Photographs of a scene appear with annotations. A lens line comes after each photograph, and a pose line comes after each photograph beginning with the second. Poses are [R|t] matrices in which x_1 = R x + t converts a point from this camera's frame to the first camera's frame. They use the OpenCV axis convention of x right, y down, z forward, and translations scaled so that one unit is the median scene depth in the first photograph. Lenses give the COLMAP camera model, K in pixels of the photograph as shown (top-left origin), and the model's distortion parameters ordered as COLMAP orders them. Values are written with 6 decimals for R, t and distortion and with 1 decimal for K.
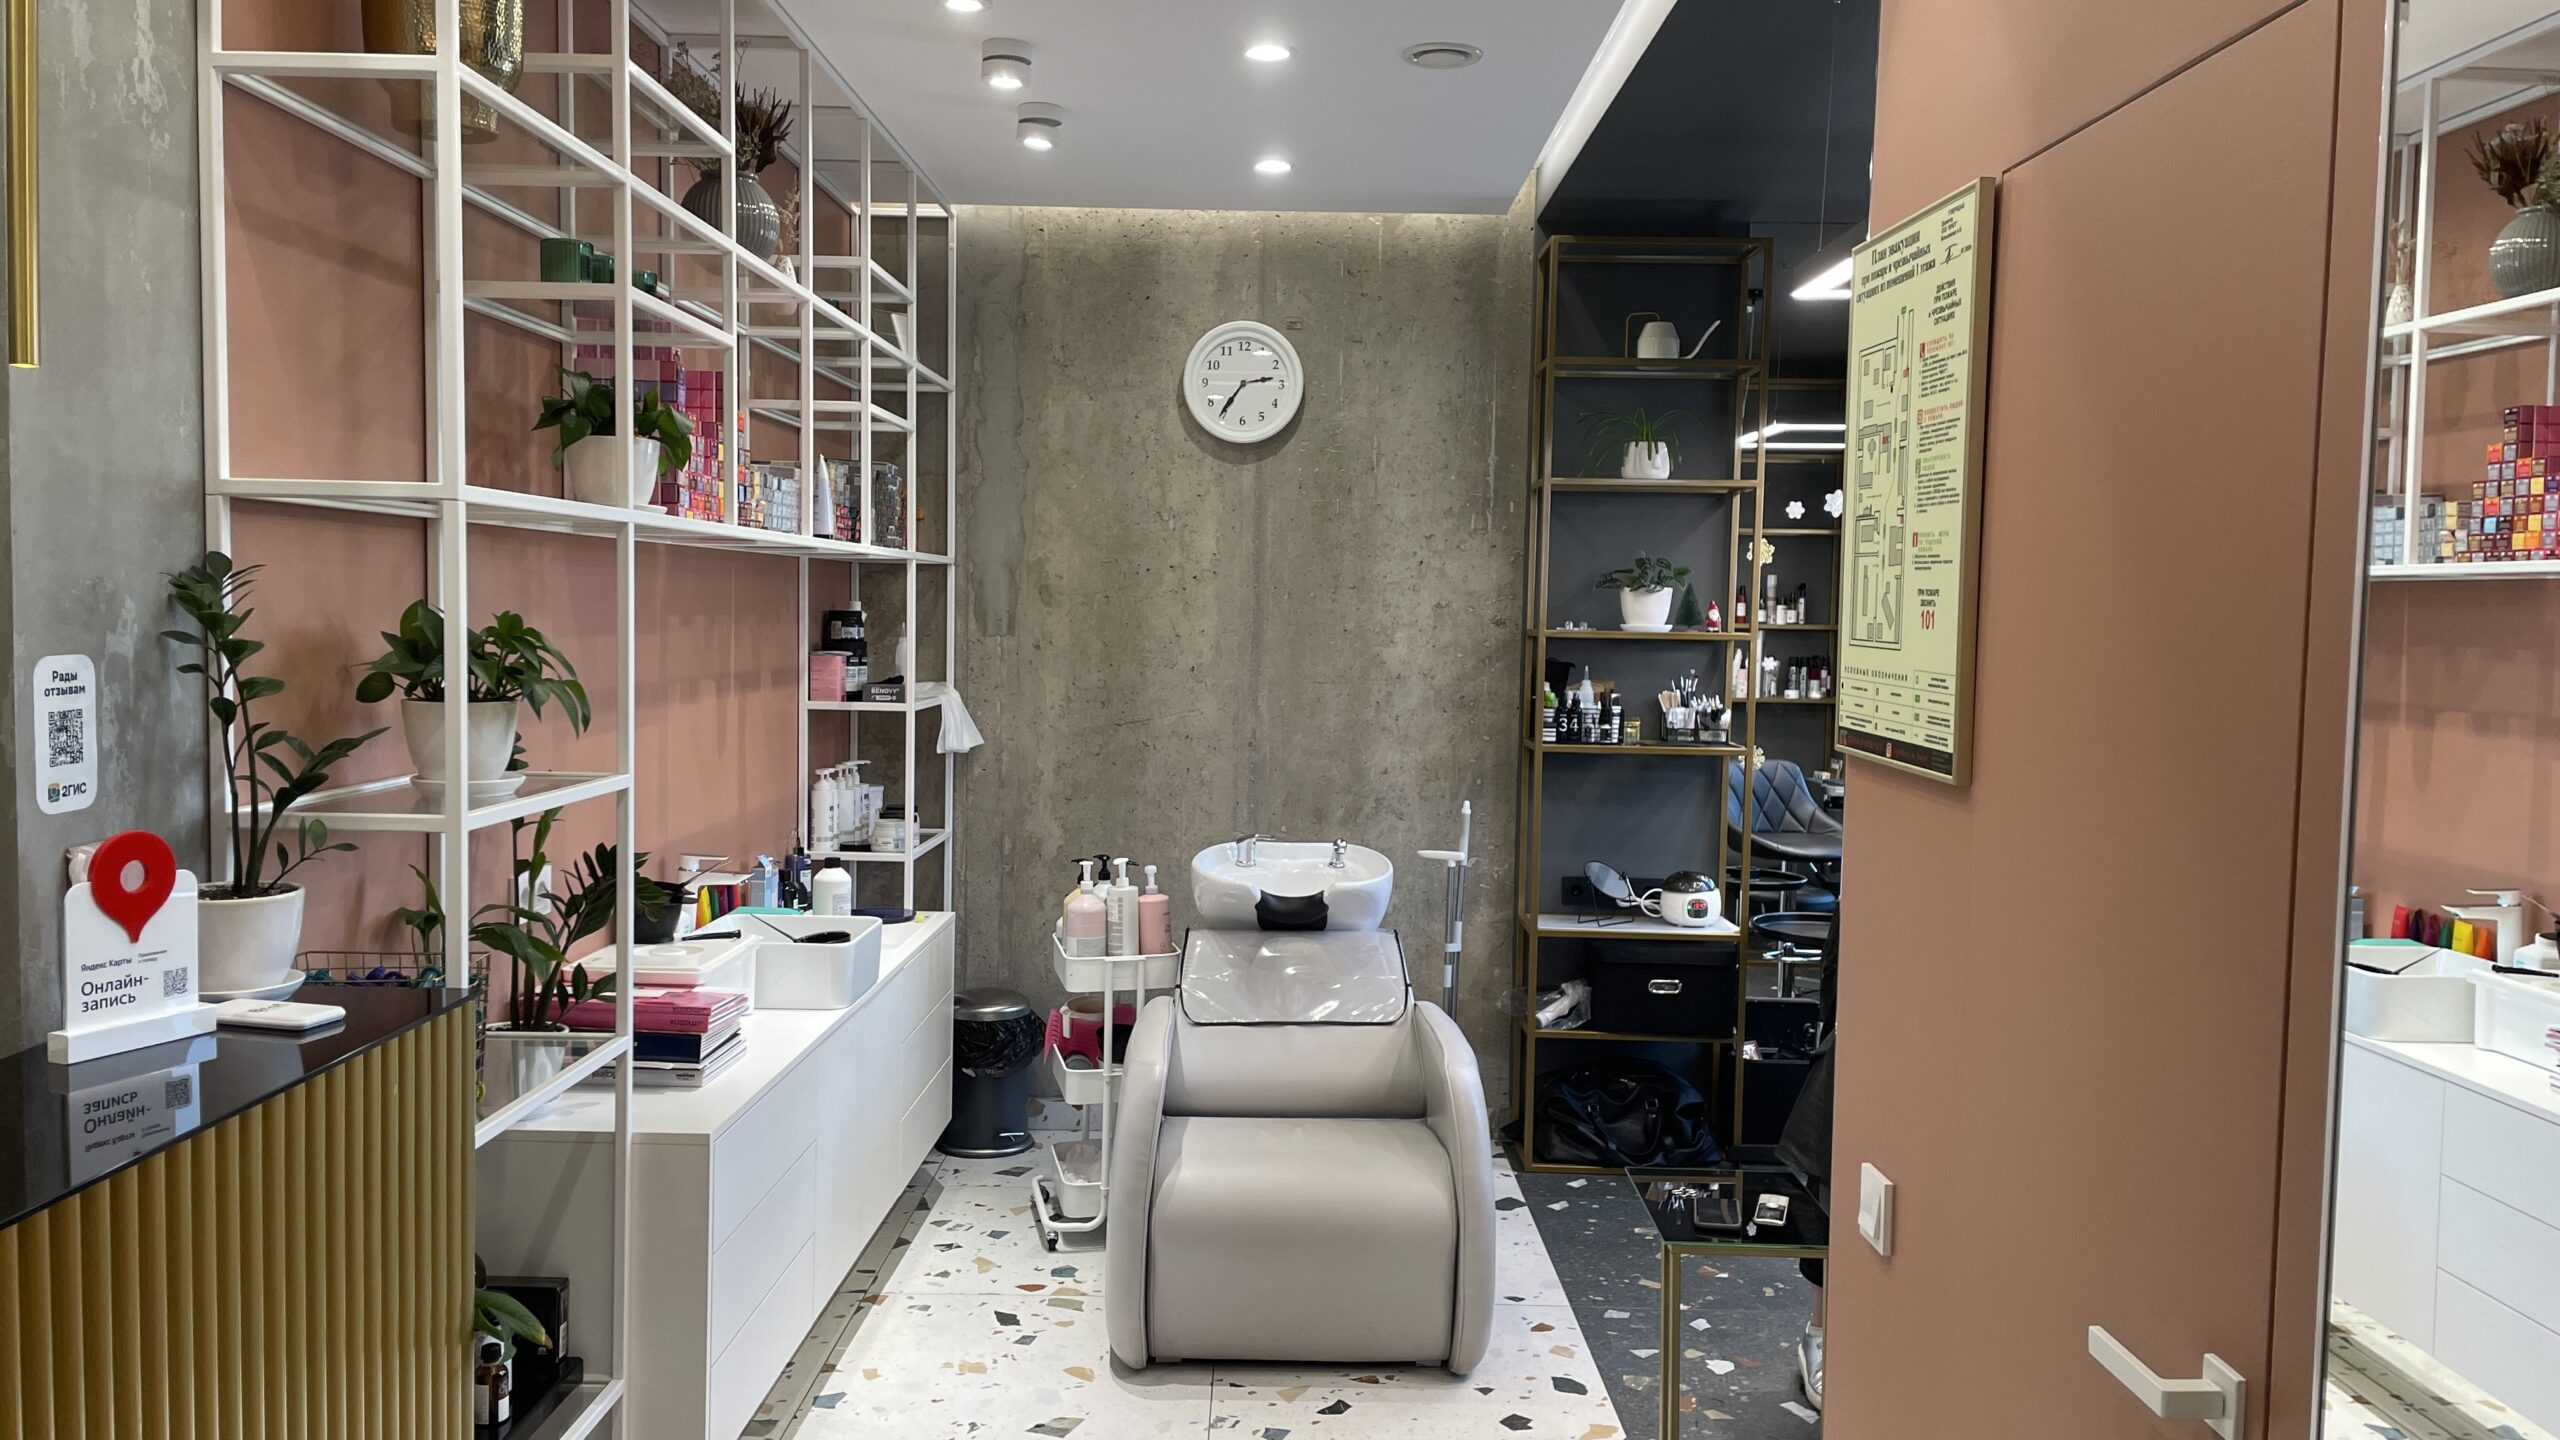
lens RADIAL K [[1944.2, 0, 1275.5], [0, 1944.2, 726.8], [0, 0, 1]] dist [0.066574, -0.057417]
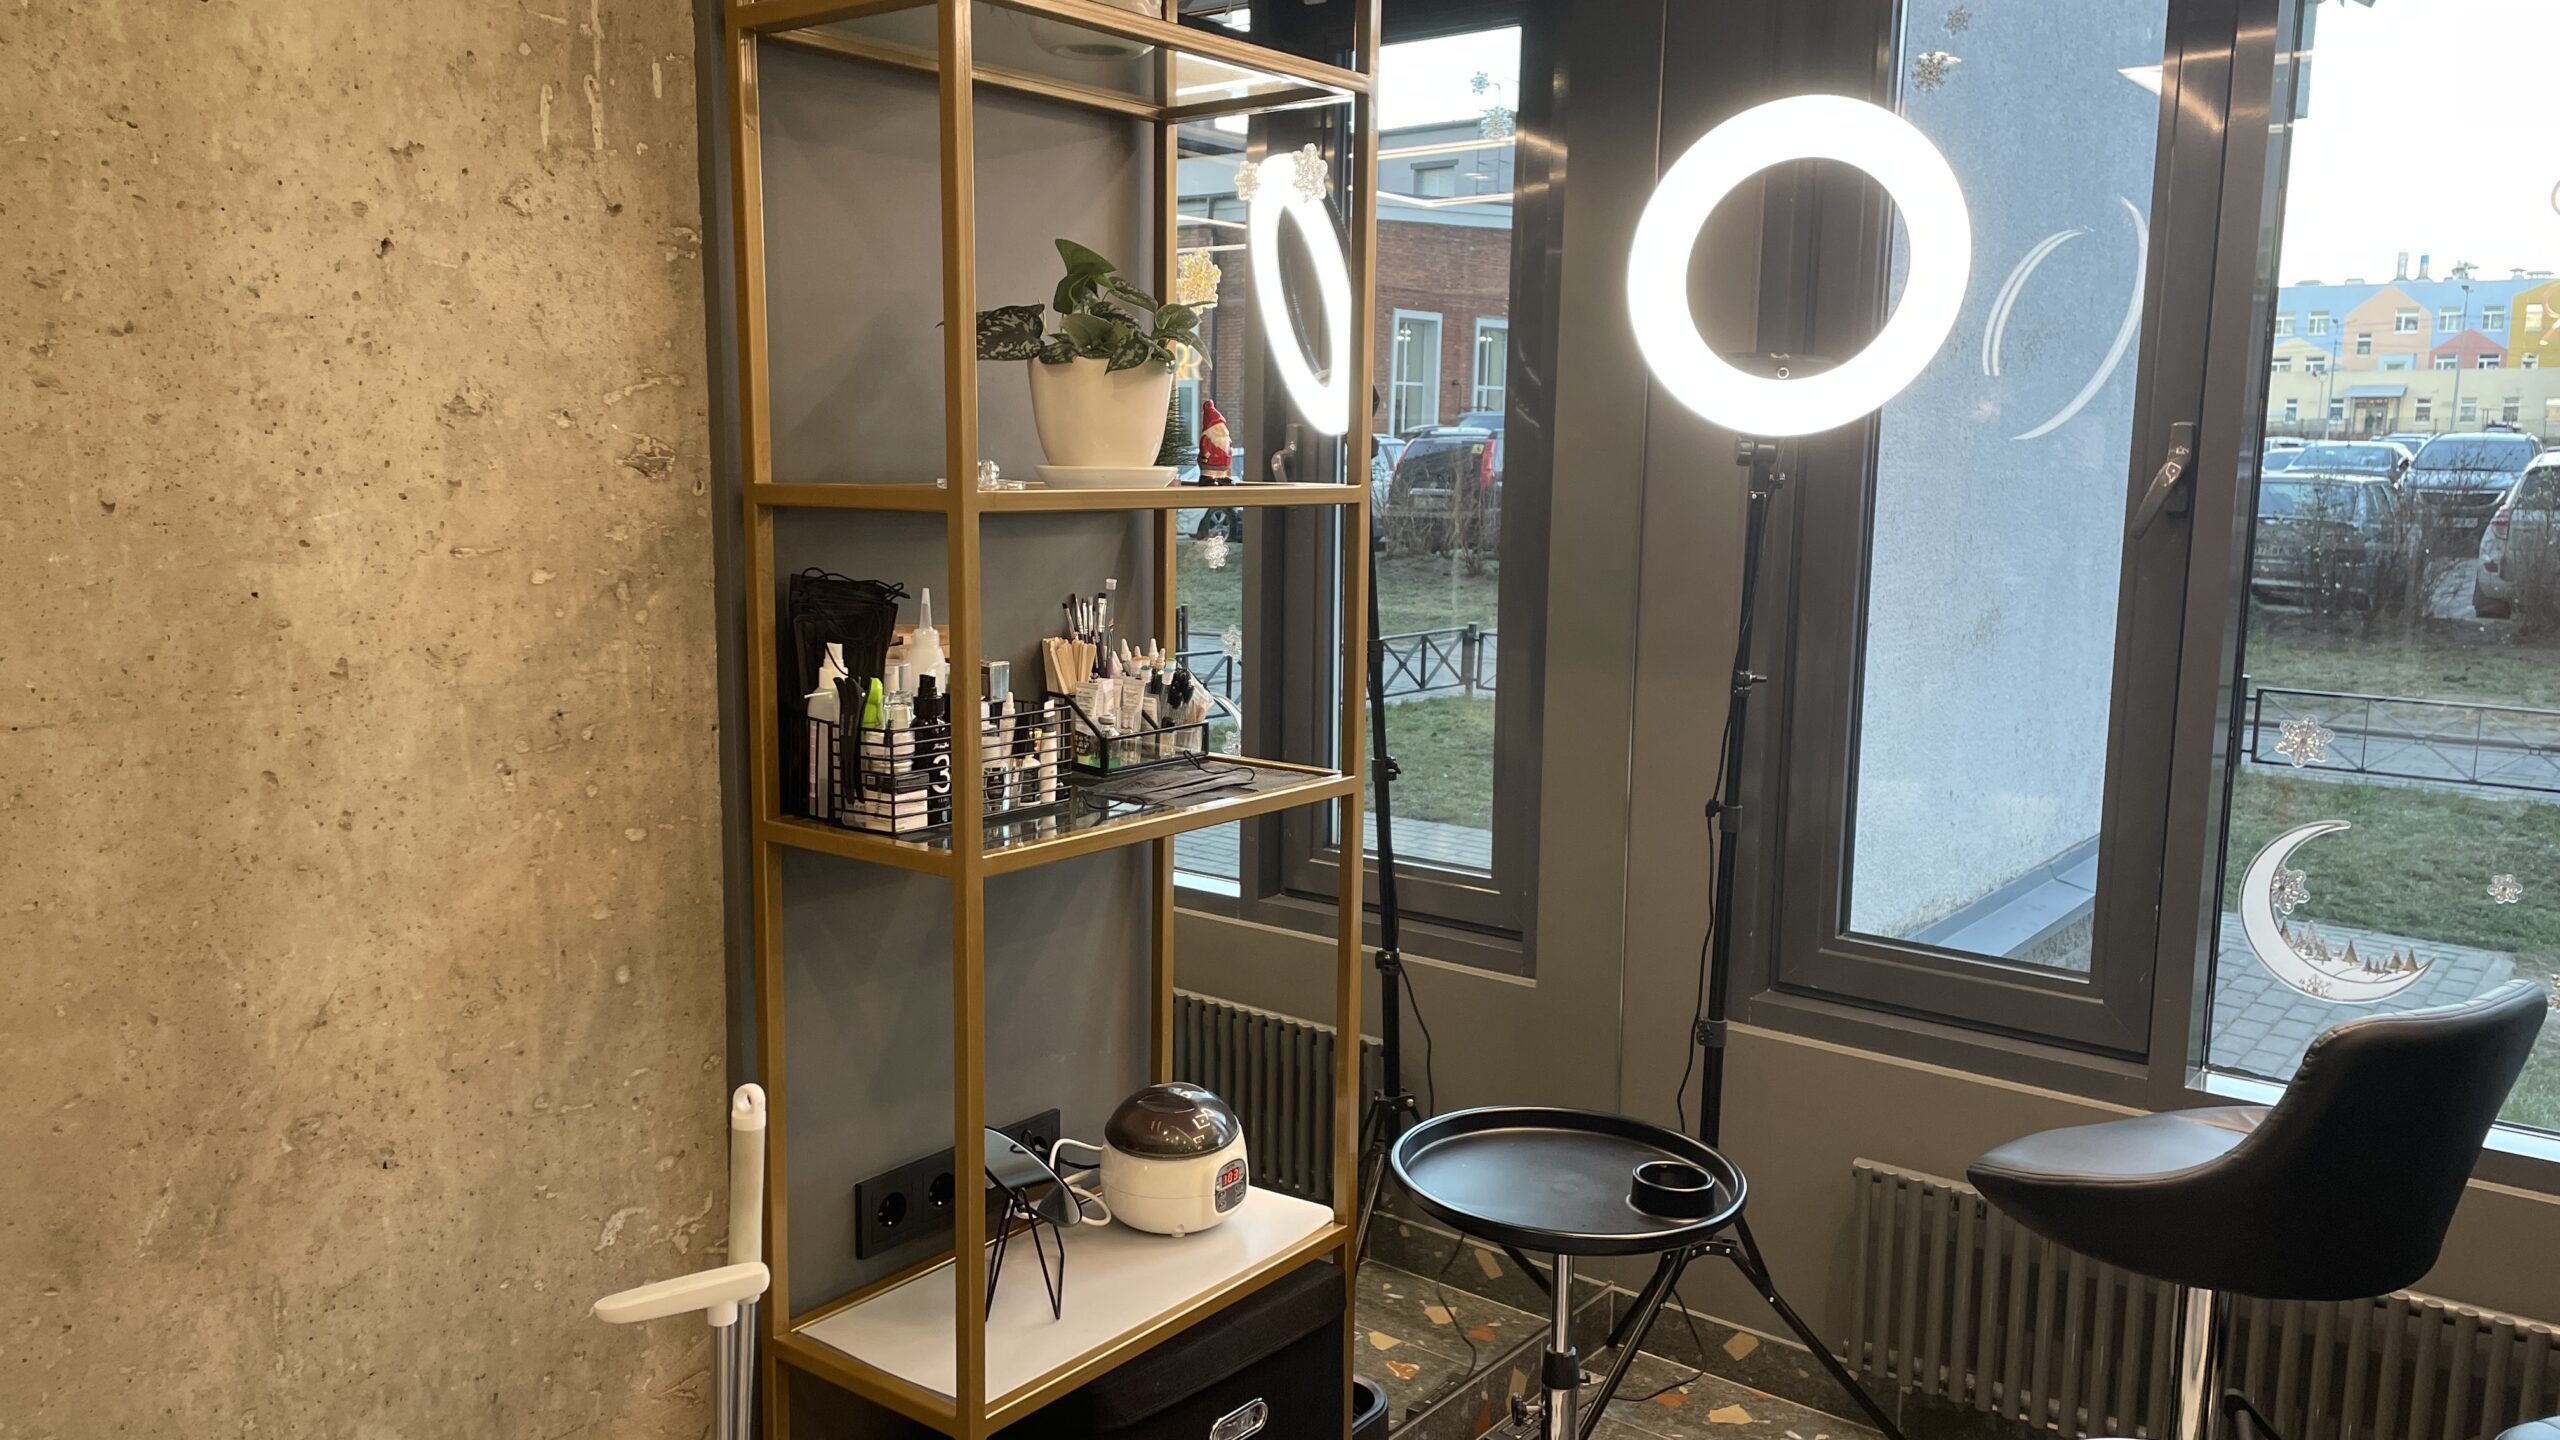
lens RADIAL K [[1944.2, 0, 1276.8], [0, 1944.2, 733.7], [0, 0, 1]] dist [0.066574, -0.057417]
pose [[0.613051, -0.128276, 0.779560, -0.072380], [0.046539, 0.990881, 0.126451, -0.045683], [-0.788671, -0.041241, 0.613430, 0.727616]]
